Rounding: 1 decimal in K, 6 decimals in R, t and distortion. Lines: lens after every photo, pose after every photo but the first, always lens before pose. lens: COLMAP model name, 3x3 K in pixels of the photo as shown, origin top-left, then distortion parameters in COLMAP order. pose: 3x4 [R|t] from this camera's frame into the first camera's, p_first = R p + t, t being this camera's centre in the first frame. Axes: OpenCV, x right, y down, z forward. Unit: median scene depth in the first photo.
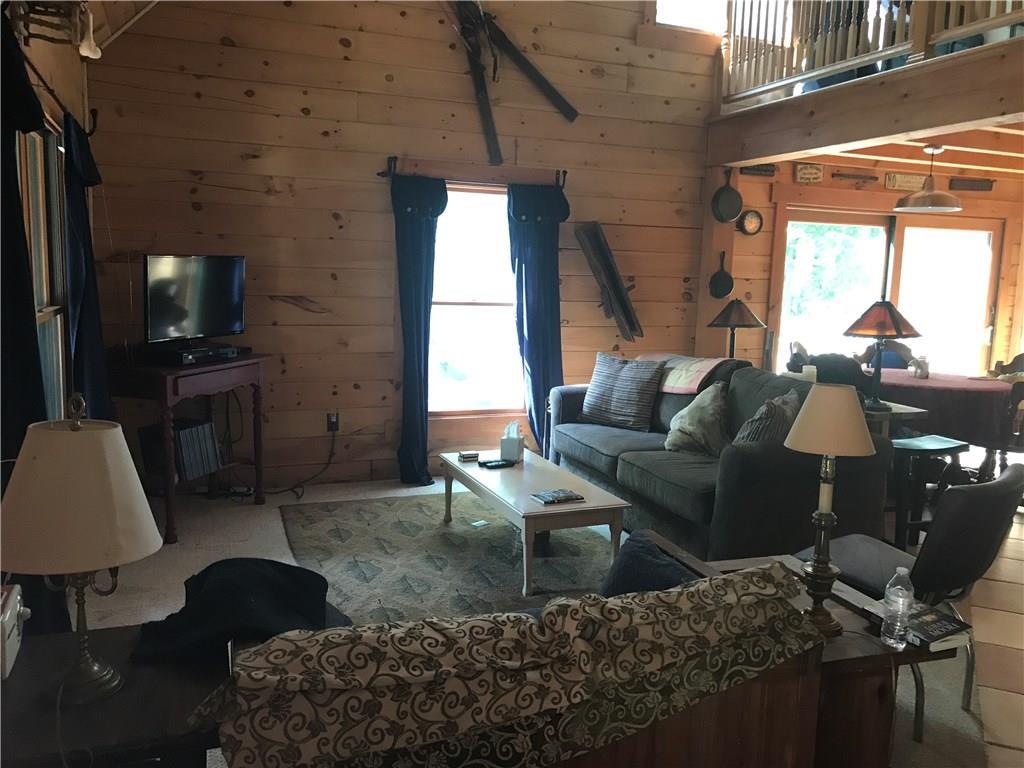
lens RADIAL K [[841.1, 0, 510.9], [0, 841.1, 386.3], [0, 0, 1]] dist [0.027055, -0.015389]
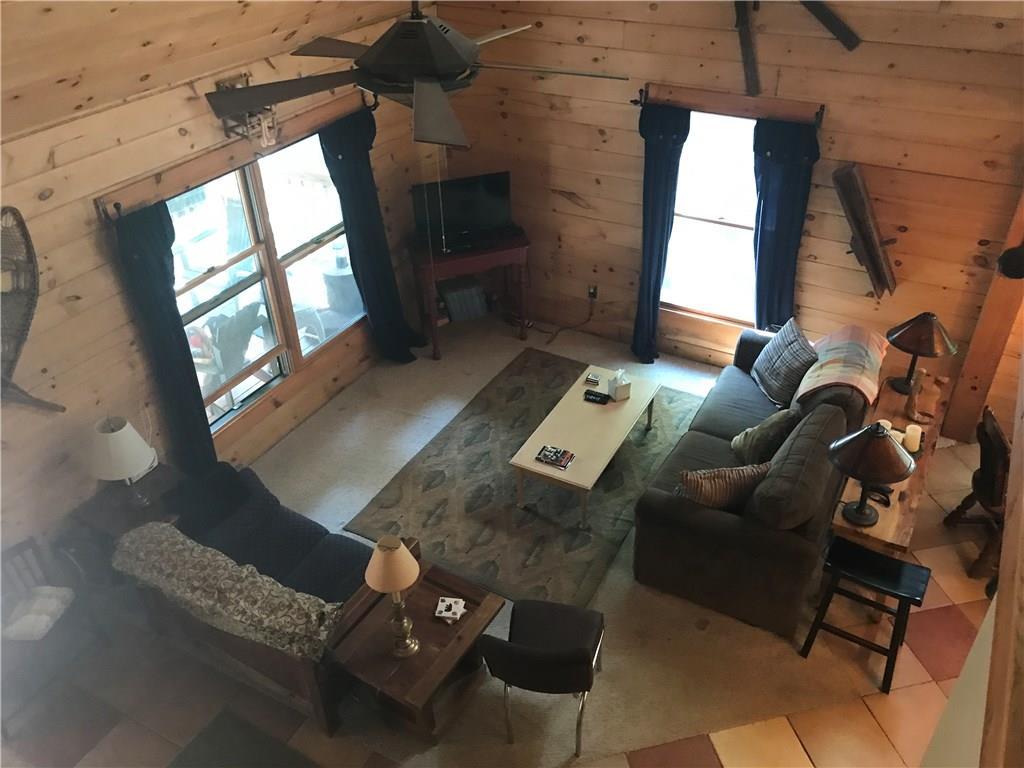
lens RADIAL K [[841.1, 0, 521.8], [0, 841.1, 385.3], [0, 0, 1]] dist [0.027055, -0.015389]
pose [[0.637709, 0.406248, -0.654439, 0.602668], [-0.068722, 0.876233, 0.476963, -0.427821], [0.767206, -0.259189, 0.586699, 0.141311]]
